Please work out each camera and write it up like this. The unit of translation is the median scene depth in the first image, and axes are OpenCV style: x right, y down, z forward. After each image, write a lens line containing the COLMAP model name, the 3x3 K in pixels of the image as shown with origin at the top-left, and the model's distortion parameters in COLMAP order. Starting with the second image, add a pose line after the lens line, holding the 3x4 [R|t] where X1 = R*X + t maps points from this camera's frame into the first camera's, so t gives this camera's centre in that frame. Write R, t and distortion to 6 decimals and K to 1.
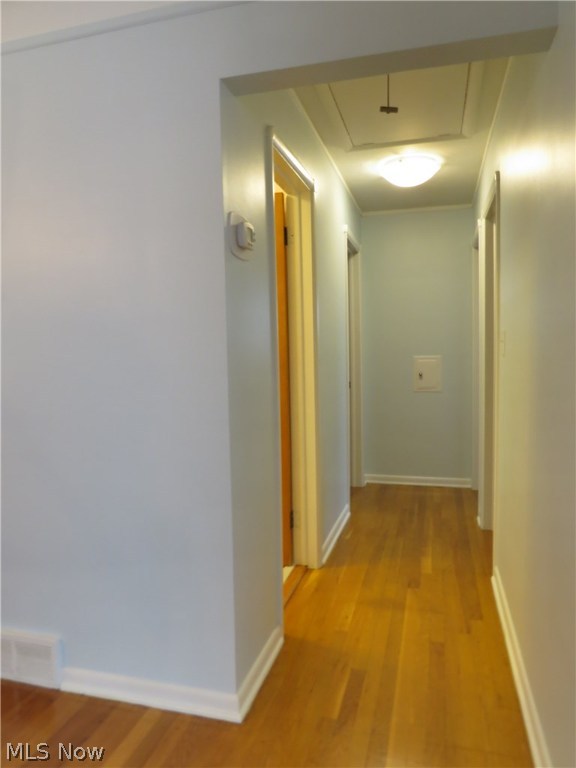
lens RADIAL K [[546.4, 0, 288.3], [0, 546.4, 380.7], [0, 0, 1]] dist [-0.025120, 0.006694]
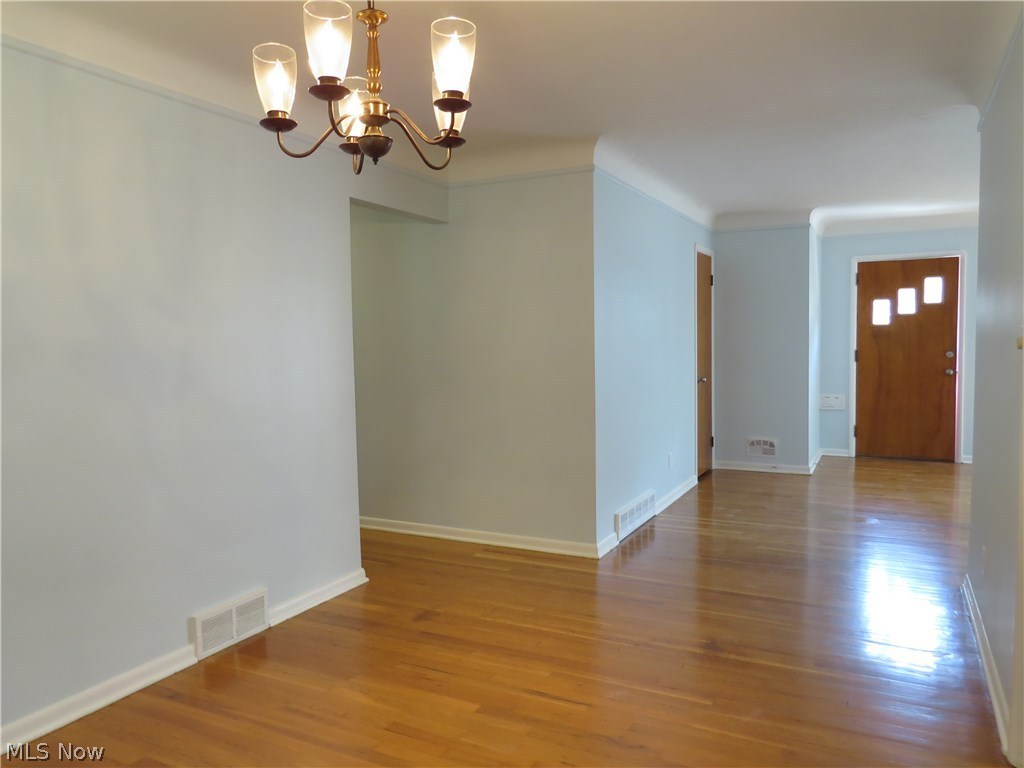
lens RADIAL K [[728.6, 0, 510.6], [0, 728.6, 378.5], [0, 0, 1]] dist [-0.025120, 0.006694]
pose [[0.212664, -0.030351, 0.976654, -1.940458], [0.081651, 0.996574, 0.013191, 0.019441], [-0.973708, 0.076939, 0.214414, 0.051109]]
